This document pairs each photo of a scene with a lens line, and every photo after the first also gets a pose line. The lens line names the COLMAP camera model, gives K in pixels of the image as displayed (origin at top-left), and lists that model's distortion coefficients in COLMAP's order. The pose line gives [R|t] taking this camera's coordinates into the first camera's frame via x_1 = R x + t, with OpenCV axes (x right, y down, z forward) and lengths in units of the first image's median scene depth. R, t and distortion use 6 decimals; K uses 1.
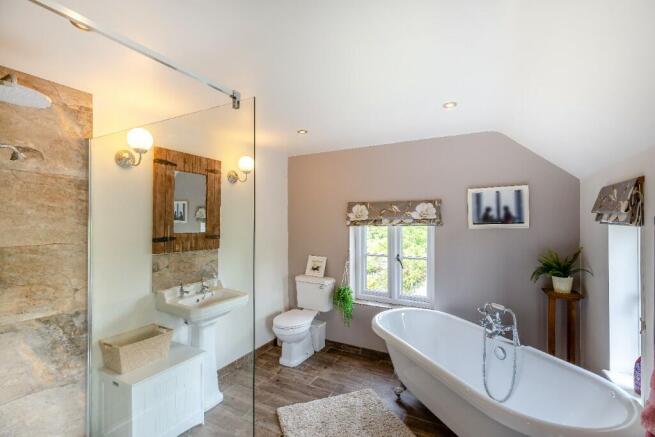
lens RADIAL K [[298.9, 0, 327.5], [0, 298.9, 218.5], [0, 0, 1]] dist [-0.000438, -0.000136]
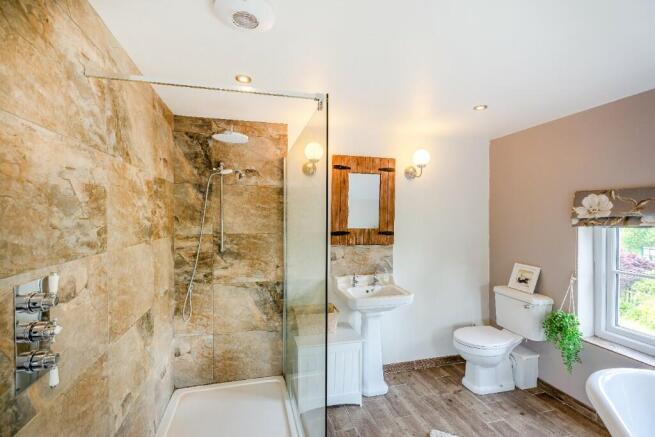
lens RADIAL K [[295.6, 0, 327.5], [0, 295.6, 218.5], [0, 0, 1]] dist [0.001447, 0.000134]
pose [[0.677931, 0.006258, -0.735099, 0.236528], [0.002051, 0.999944, 0.010404, -0.000477], [0.735123, -0.008561, 0.677880, 0.161651]]
